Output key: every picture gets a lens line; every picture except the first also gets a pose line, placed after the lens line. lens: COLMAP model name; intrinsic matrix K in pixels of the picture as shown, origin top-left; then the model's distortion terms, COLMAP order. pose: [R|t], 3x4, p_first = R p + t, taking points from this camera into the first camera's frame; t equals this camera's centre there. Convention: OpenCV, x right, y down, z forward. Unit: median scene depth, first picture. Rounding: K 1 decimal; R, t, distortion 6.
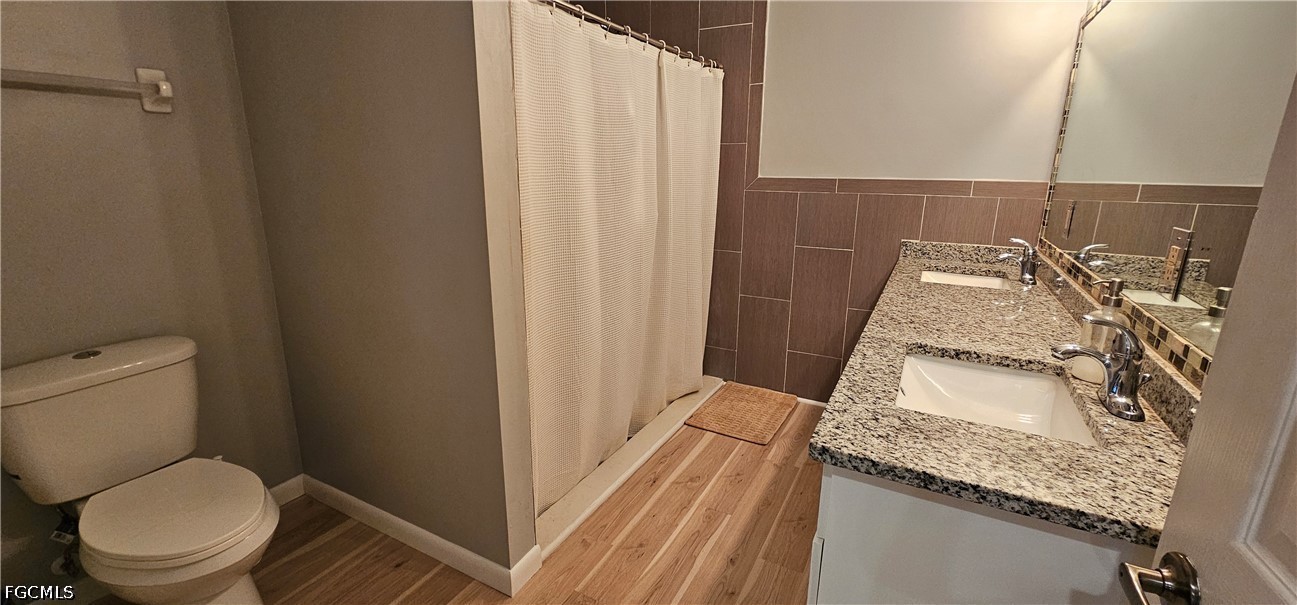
lens RADIAL K [[532.4, 0, 646.1], [0, 532.4, 300.9], [0, 0, 1]] dist [-0.002497, 0.000117]
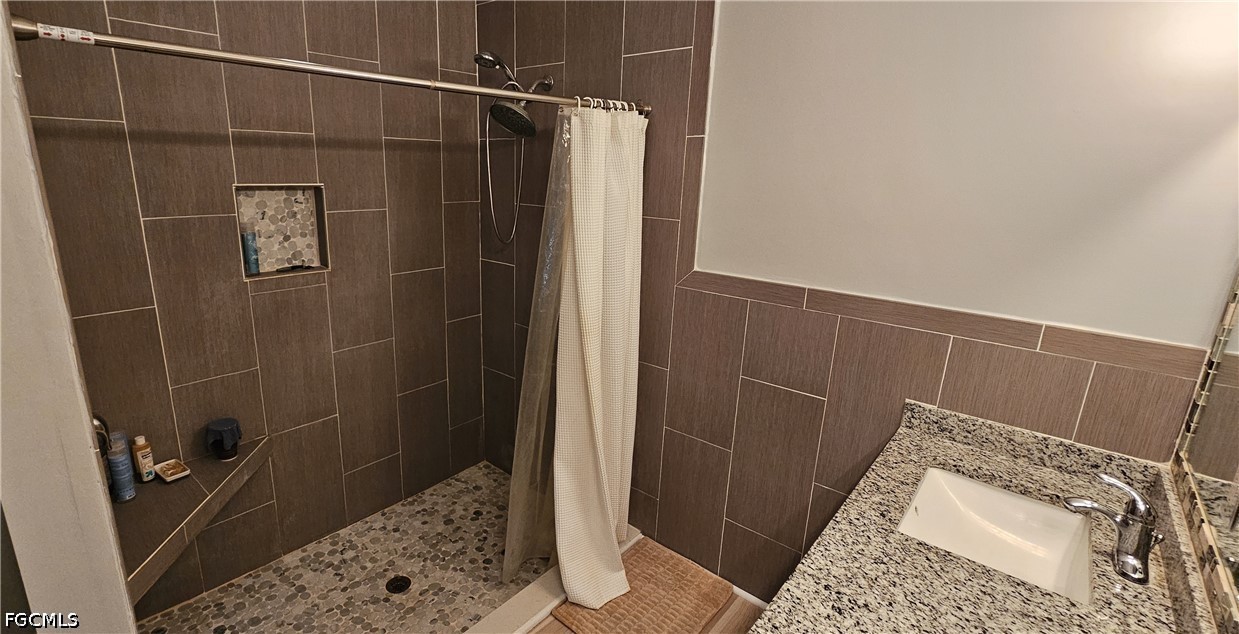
lens RADIAL K [[562.3, 0, 555.0], [0, 562.3, 317.7], [0, 0, 1]] dist [-0.001324, 0.000603]
pose [[0.970614, 0.078797, -0.227374, 0.217262], [-0.076049, 0.996886, 0.020834, -0.181285], [0.228308, -0.002930, 0.973585, 0.266459]]
